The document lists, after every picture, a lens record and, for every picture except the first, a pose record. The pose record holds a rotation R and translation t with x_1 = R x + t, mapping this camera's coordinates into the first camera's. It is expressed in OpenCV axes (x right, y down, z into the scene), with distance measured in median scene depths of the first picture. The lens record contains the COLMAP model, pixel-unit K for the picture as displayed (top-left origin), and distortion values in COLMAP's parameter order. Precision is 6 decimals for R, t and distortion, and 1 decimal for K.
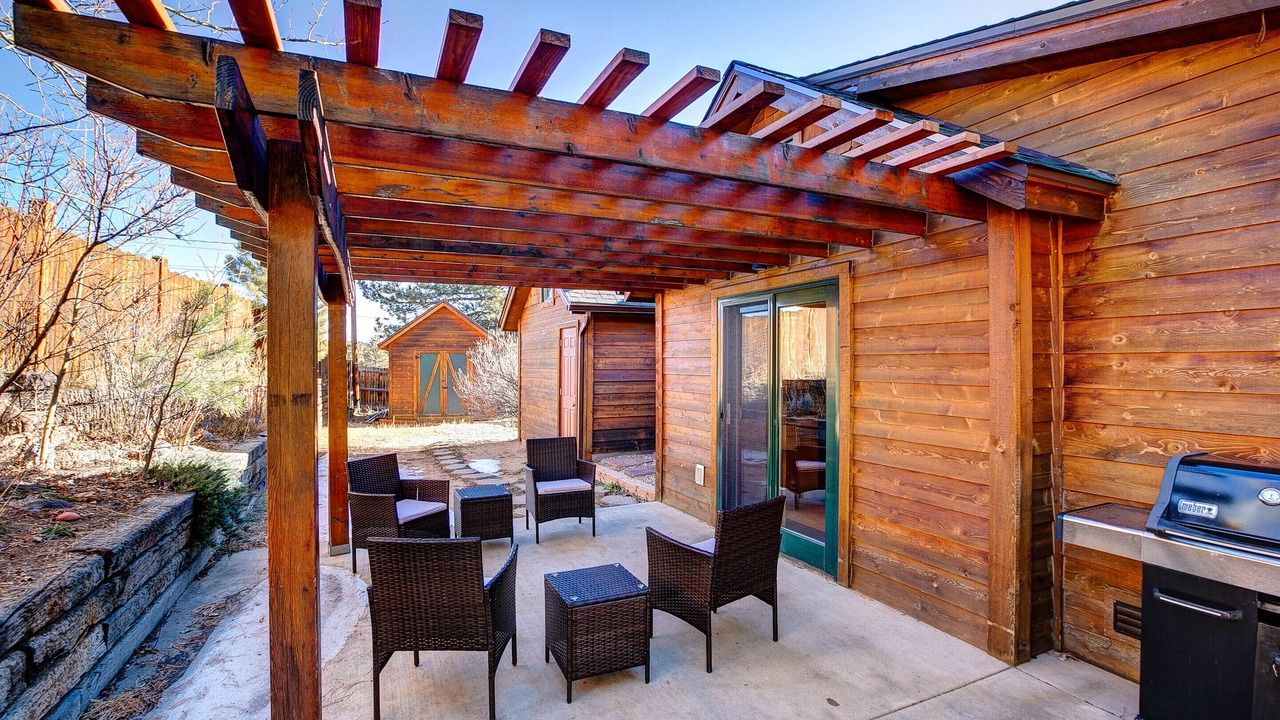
lens RADIAL K [[587.6, 0, 641.0], [0, 587.6, 365.8], [0, 0, 1]] dist [-0.008727, 0.005503]
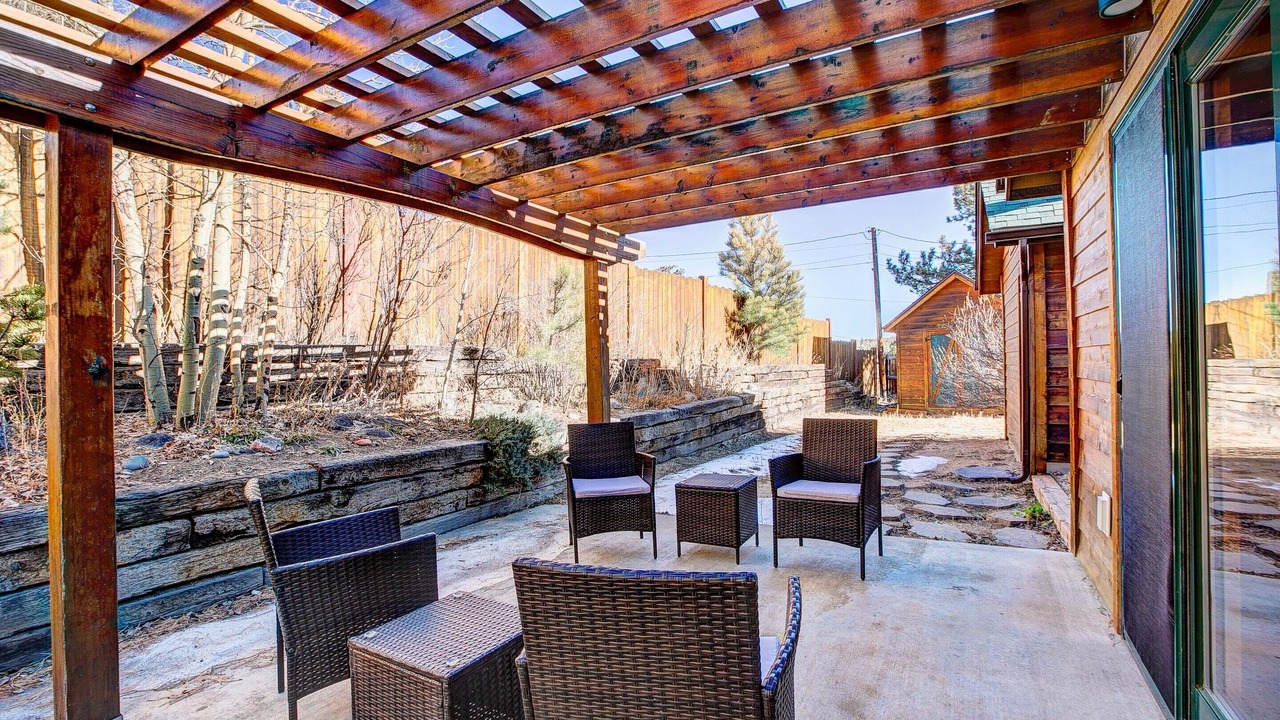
lens RADIAL K [[587.6, 0, 640.2], [0, 587.6, 360.2], [0, 0, 1]] dist [-0.008727, 0.005503]
pose [[0.577678, -0.028866, -0.815754, 0.181602], [0.027632, 0.999493, -0.015800, 0.037601], [0.815797, -0.013414, 0.578183, 0.275956]]
